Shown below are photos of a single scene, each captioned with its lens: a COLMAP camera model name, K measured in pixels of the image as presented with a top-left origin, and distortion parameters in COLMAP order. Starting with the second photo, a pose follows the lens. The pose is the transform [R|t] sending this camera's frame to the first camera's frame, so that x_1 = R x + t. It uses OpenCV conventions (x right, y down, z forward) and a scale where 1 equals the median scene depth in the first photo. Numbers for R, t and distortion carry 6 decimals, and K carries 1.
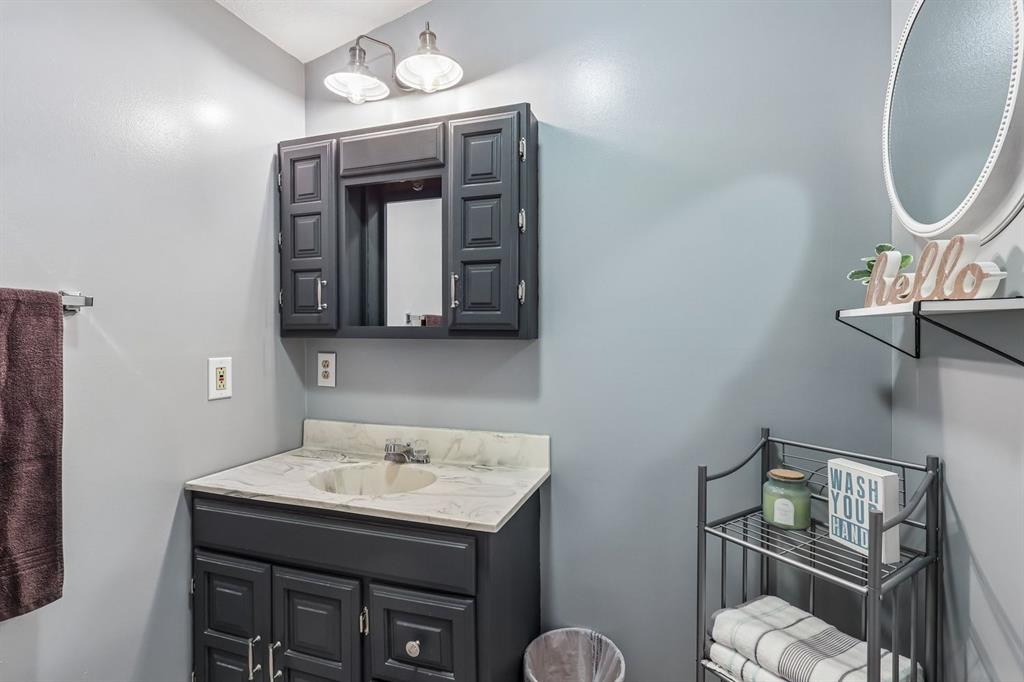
lens RADIAL K [[489.8, 0, 515.9], [0, 489.8, 341.1], [0, 0, 1]] dist [0.005693, 0.000094]
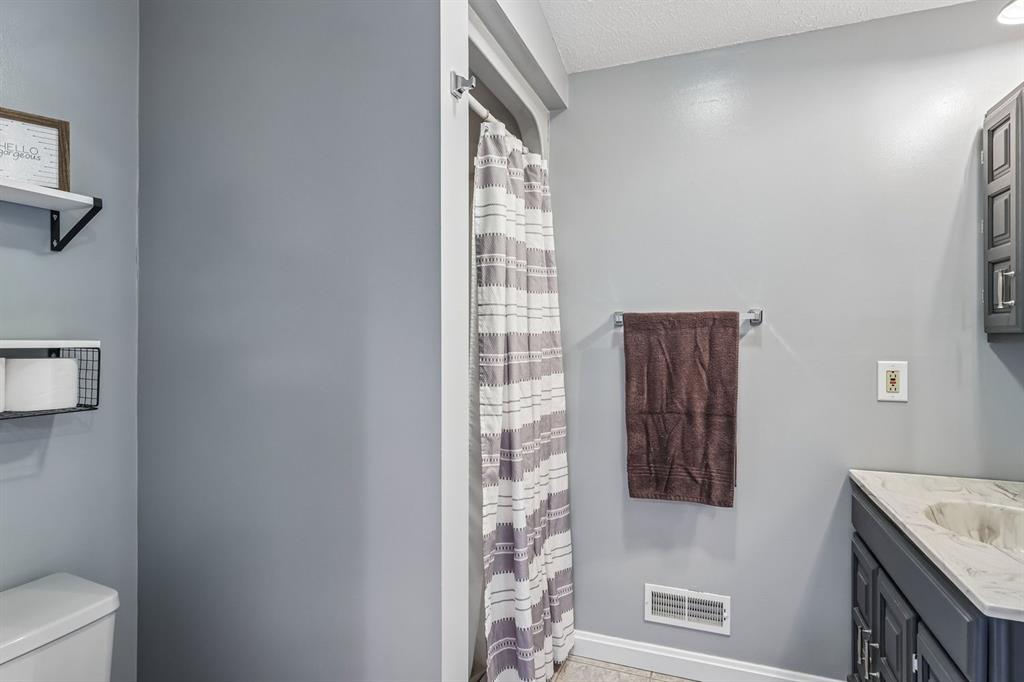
lens RADIAL K [[553.1, 0, 514.0], [0, 553.1, 337.9], [0, 0, 1]] dist [-0.004511, -0.000507]
pose [[-0.026570, 0.000089, -0.999647, 0.768677], [-0.013828, 0.999904, 0.000456, -0.006491], [0.999551, 0.013836, -0.026566, 0.318673]]
